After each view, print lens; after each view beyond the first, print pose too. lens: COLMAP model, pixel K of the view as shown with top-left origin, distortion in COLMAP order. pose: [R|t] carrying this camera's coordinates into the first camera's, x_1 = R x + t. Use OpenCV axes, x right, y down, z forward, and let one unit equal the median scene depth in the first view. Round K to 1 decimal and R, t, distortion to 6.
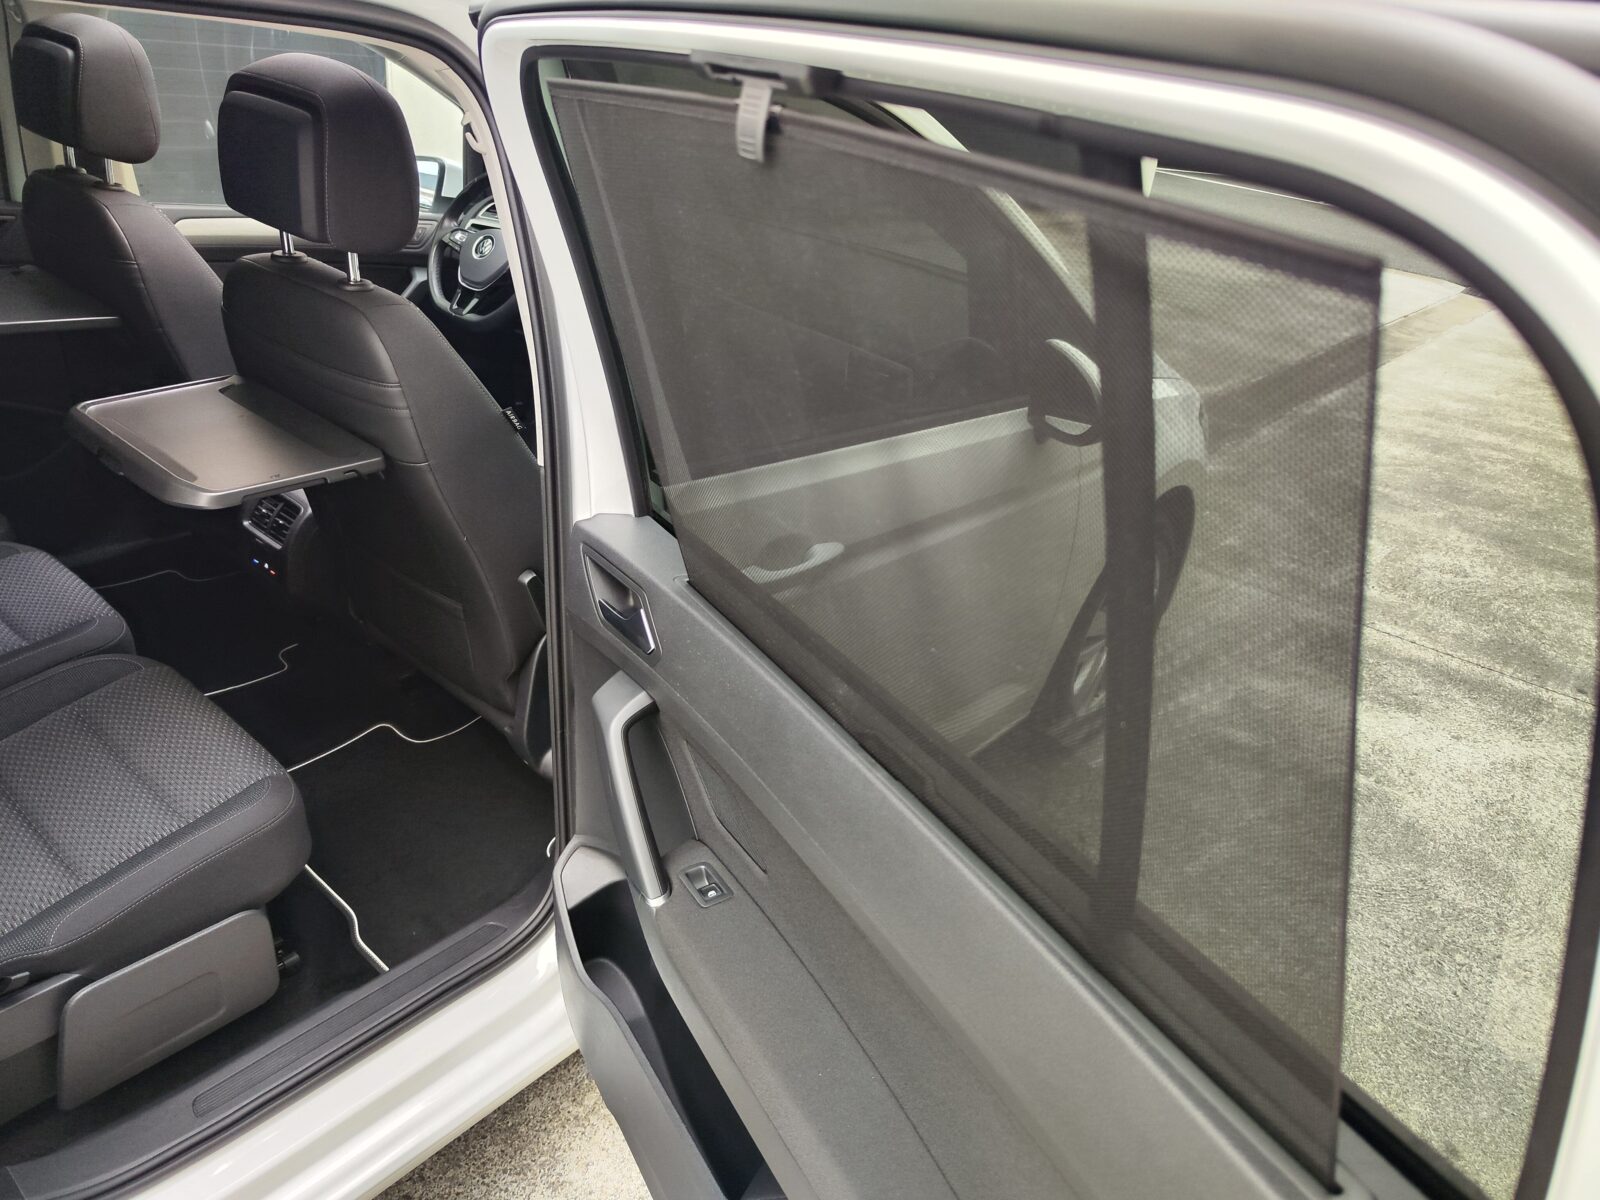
lens RADIAL K [[1070.3, 0, 794.2], [0, 1070.3, 595.7], [0, 0, 1]] dist [0.008911, -0.001840]
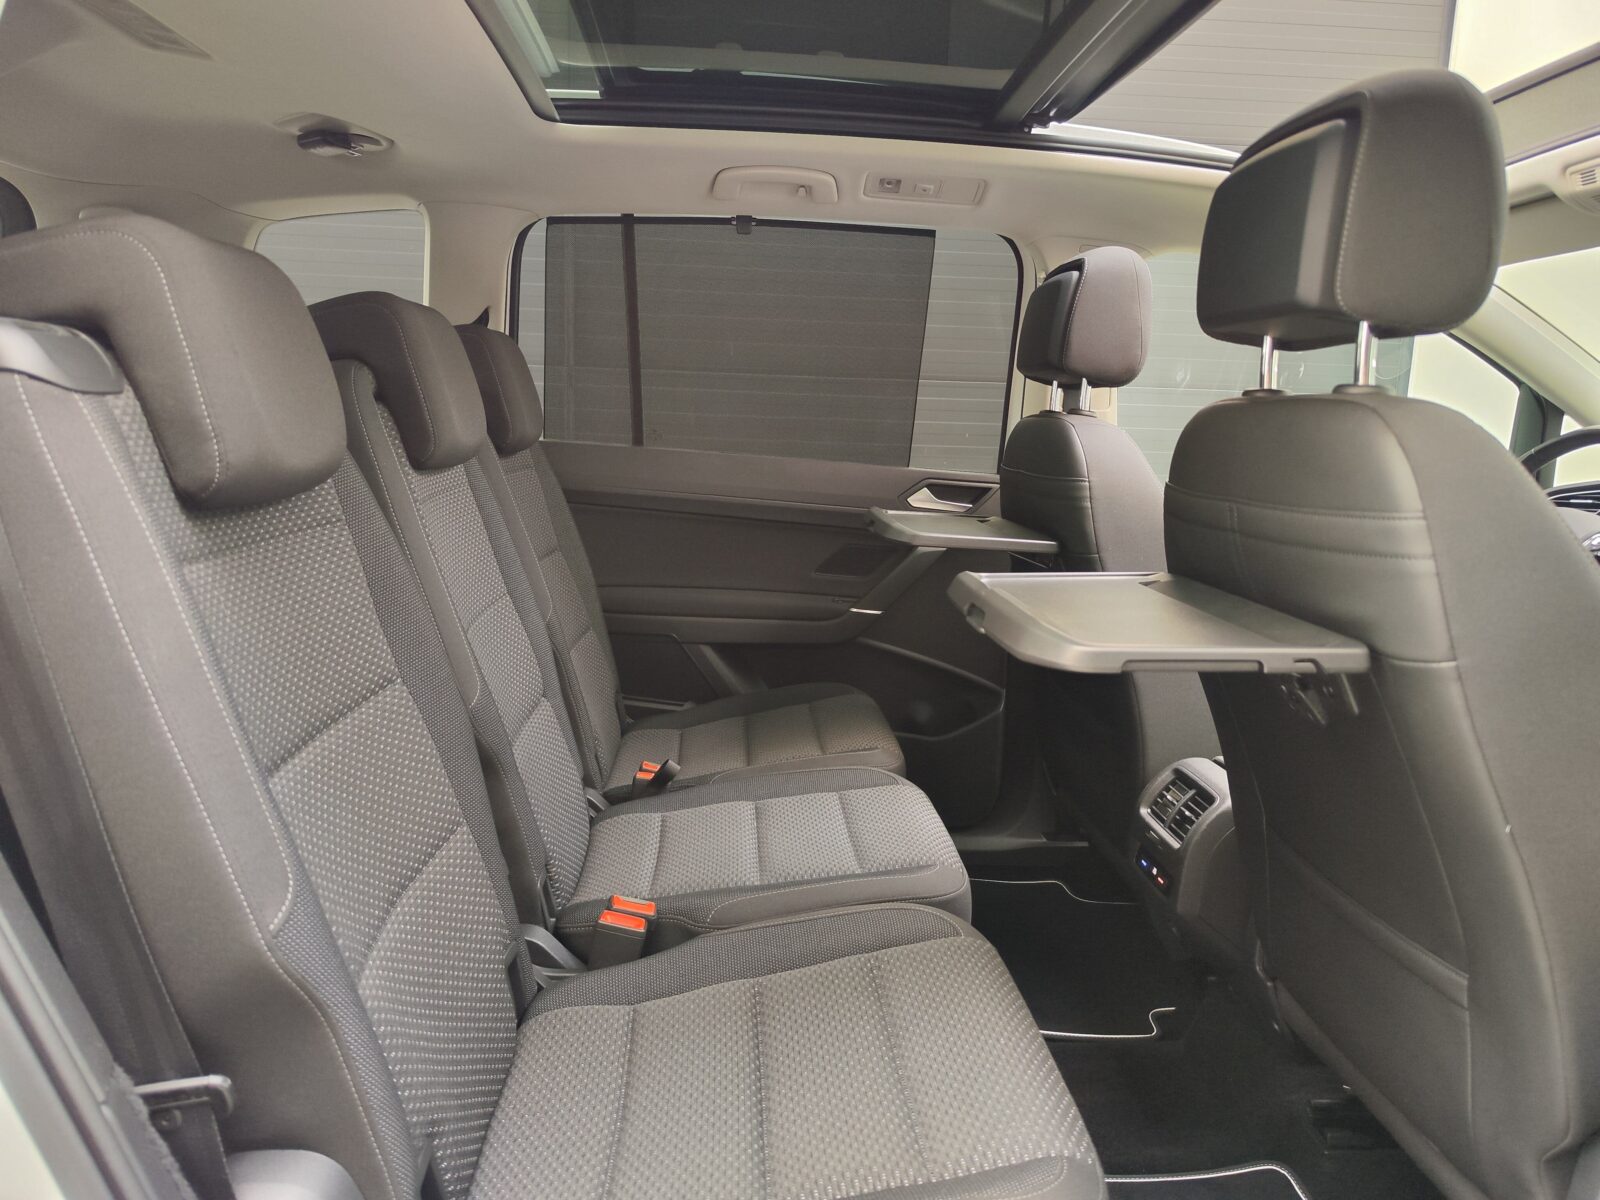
lens RADIAL K [[1070.3, 0, 794.2], [0, 1070.3, 595.7], [0, 0, 1]] dist [0.008911, -0.001840]
pose [[0.673710, 0.017200, -0.738796, -0.145203], [-0.289961, 0.925710, -0.242866, 0.061846], [0.679733, 0.377843, 0.628647, 0.364902]]
